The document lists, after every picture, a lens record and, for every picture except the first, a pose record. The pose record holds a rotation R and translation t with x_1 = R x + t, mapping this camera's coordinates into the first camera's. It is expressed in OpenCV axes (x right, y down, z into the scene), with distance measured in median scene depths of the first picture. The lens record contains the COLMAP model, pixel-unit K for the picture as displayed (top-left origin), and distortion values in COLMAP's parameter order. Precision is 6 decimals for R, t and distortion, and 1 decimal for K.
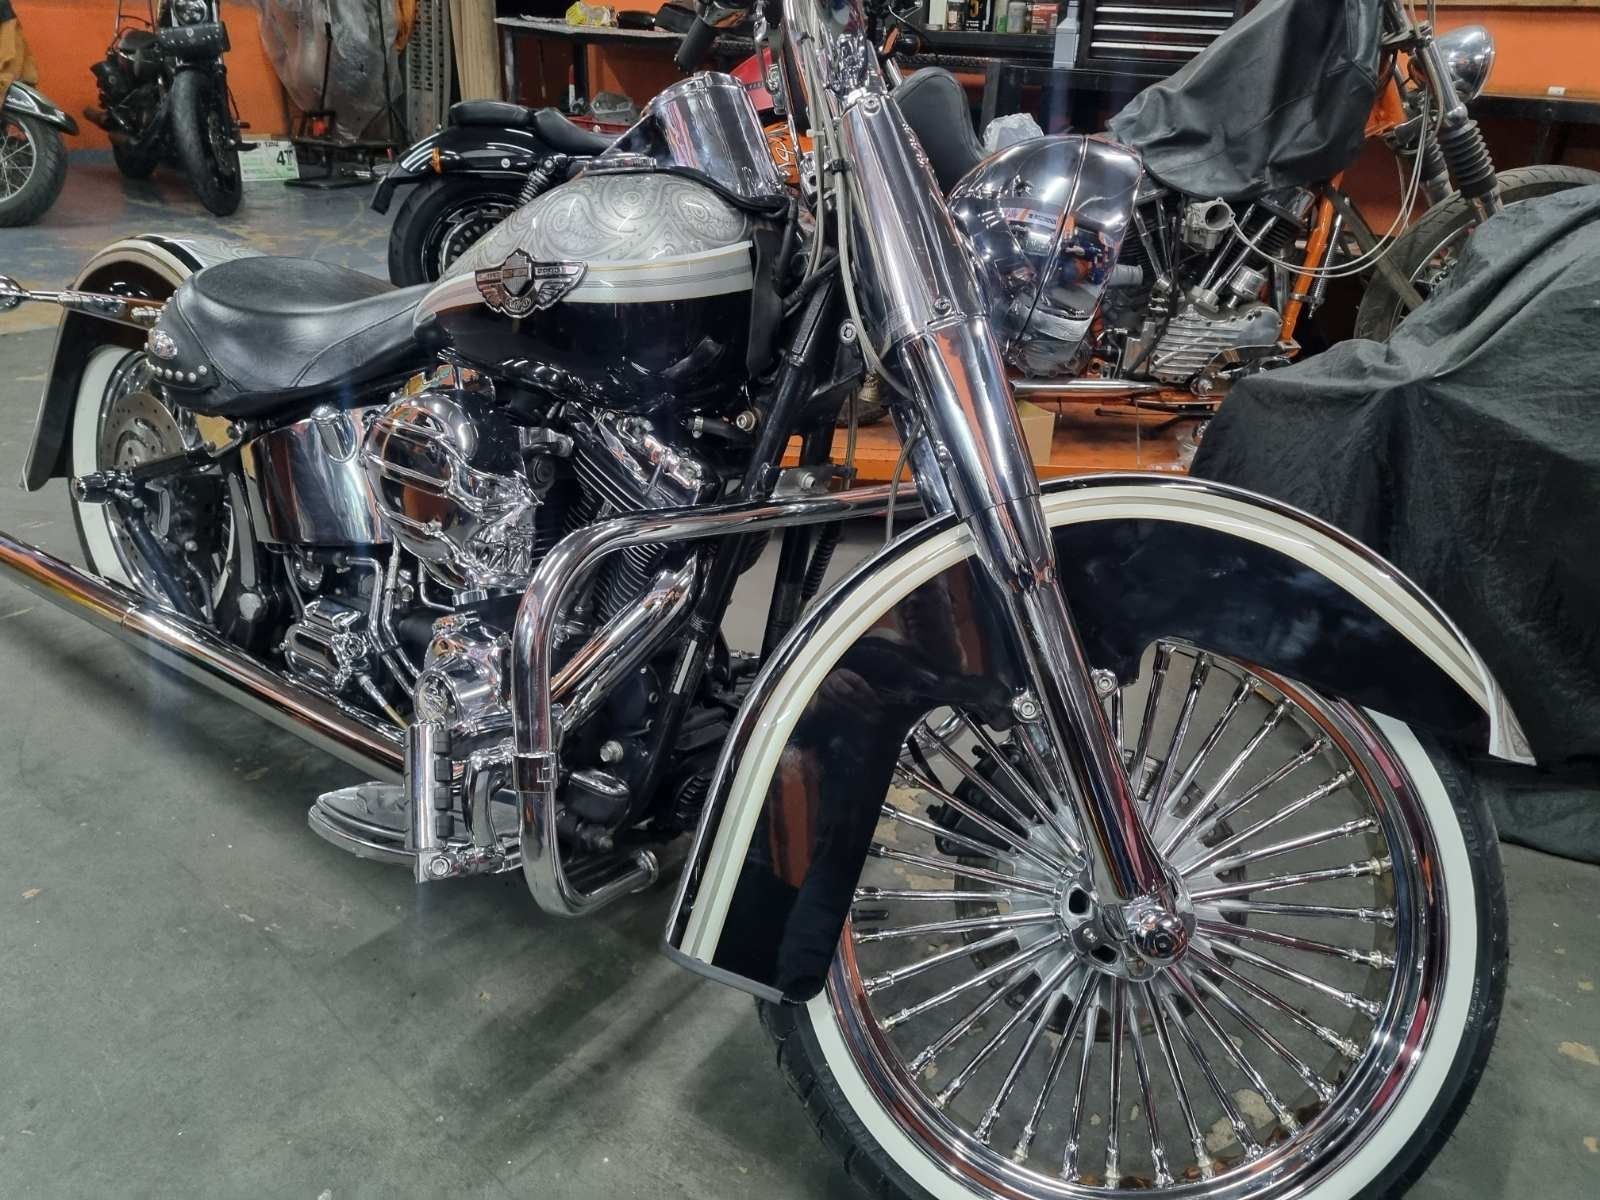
lens RADIAL K [[1195.3, 0, 791.0], [0, 1195.3, 599.1], [0, 0, 1]] dist [0.060703, -0.049673]
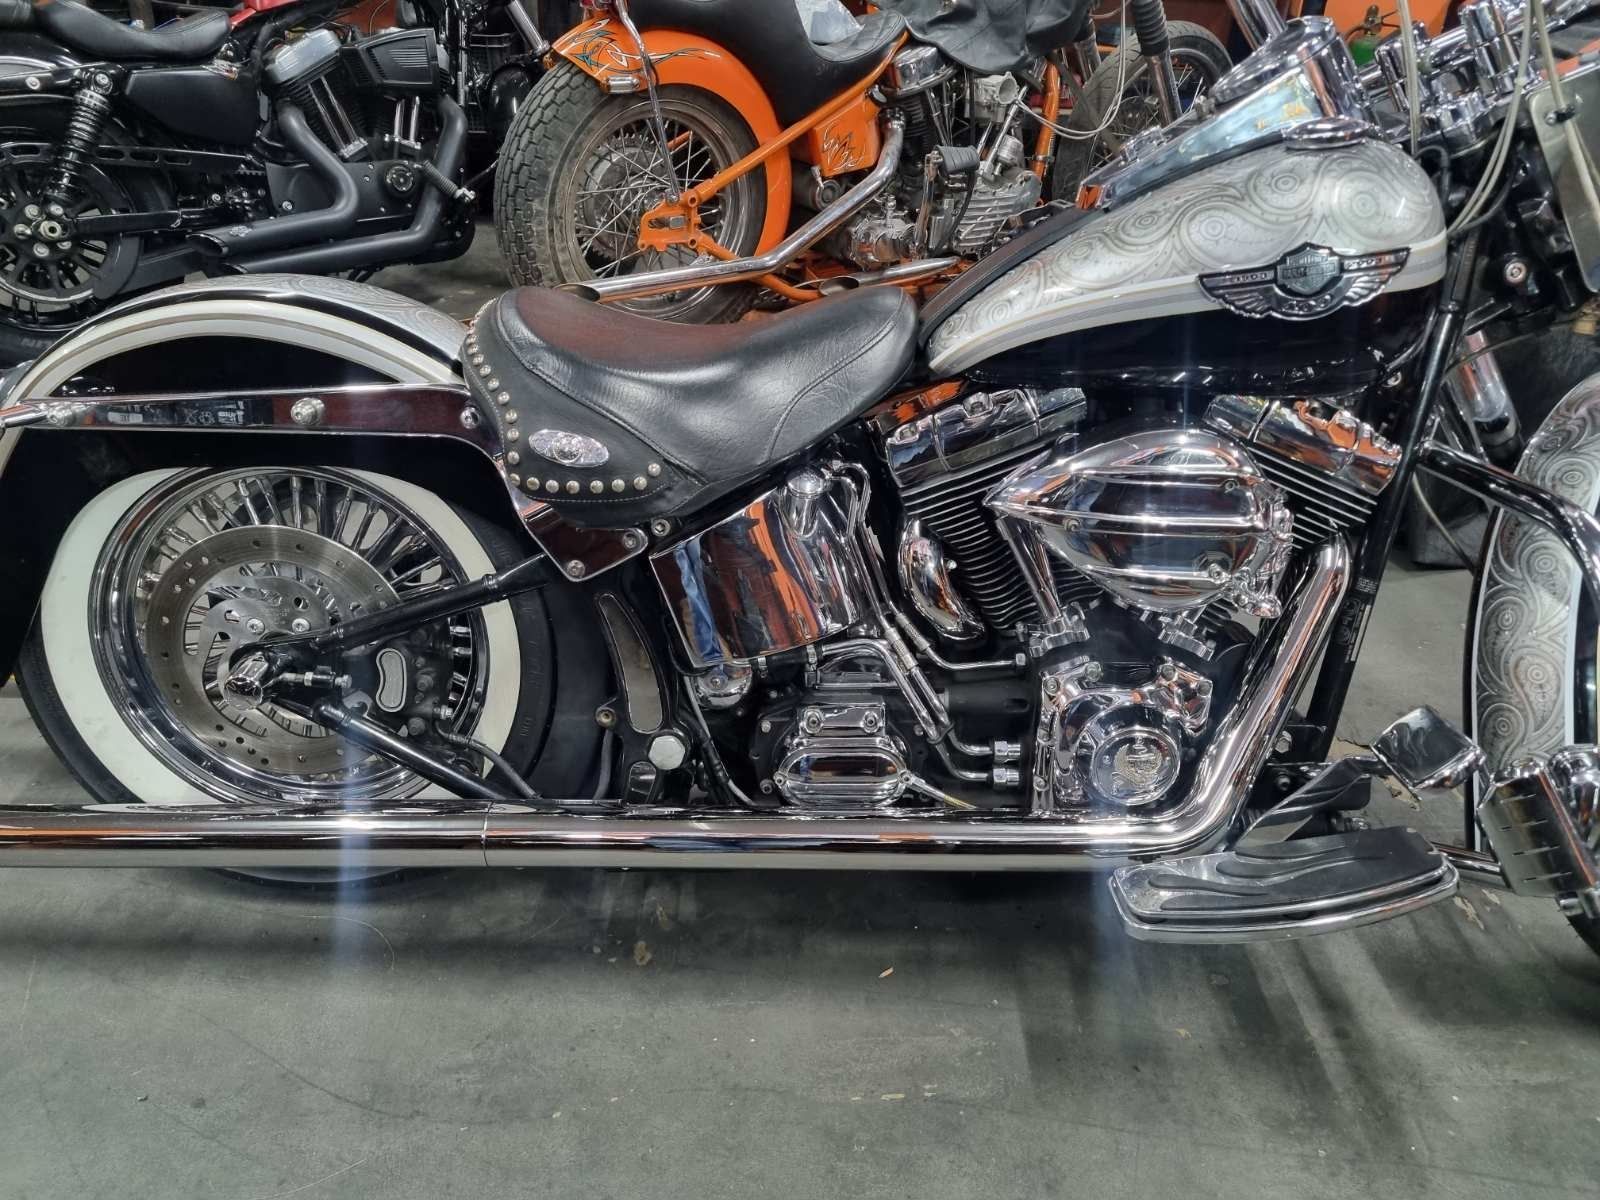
lens RADIAL K [[1195.3, 0, 791.0], [0, 1195.3, 599.1], [0, 0, 1]] dist [0.060703, -0.049673]
pose [[0.798933, -0.306529, 0.517443, -0.480854], [0.244196, 0.951589, 0.186673, -0.134953], [-0.549613, -0.022782, 0.835108, 0.206879]]
